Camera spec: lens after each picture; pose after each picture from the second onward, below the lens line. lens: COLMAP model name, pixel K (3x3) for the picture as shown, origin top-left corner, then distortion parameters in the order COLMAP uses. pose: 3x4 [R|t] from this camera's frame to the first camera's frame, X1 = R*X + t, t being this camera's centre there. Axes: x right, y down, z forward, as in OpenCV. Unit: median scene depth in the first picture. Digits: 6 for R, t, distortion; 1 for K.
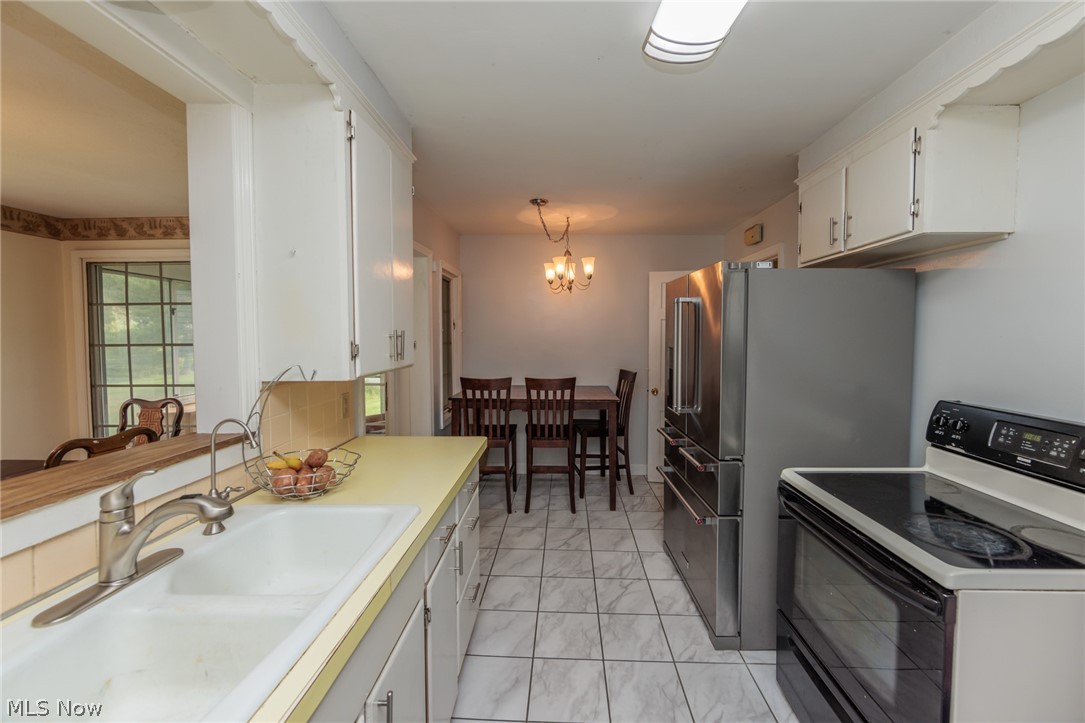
lens RADIAL K [[424.9, 0, 544.2], [0, 424.9, 352.3], [0, 0, 1]] dist [0.008638, 0.000706]
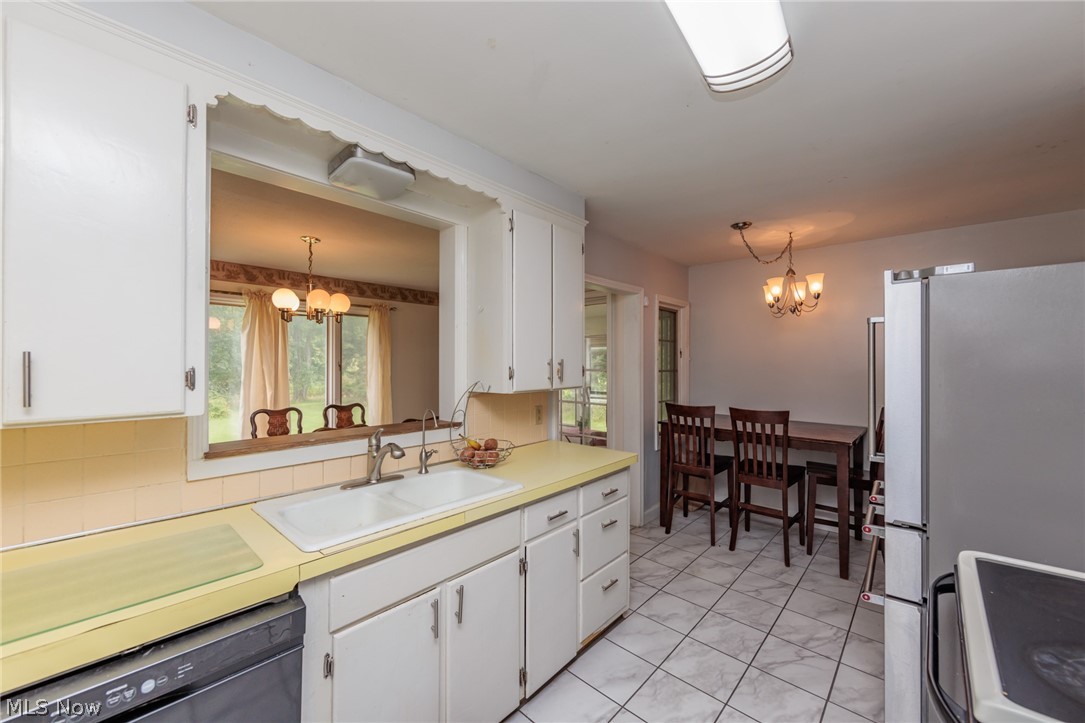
lens RADIAL K [[424.9, 0, 543.1], [0, 424.9, 362.5], [0, 0, 1]] dist [0.008638, 0.000706]
pose [[0.761231, 0.003973, -0.648469, 0.257436], [-0.030554, 0.999090, -0.029745, -0.000148], [0.647761, 0.042456, 0.760660, -0.013858]]
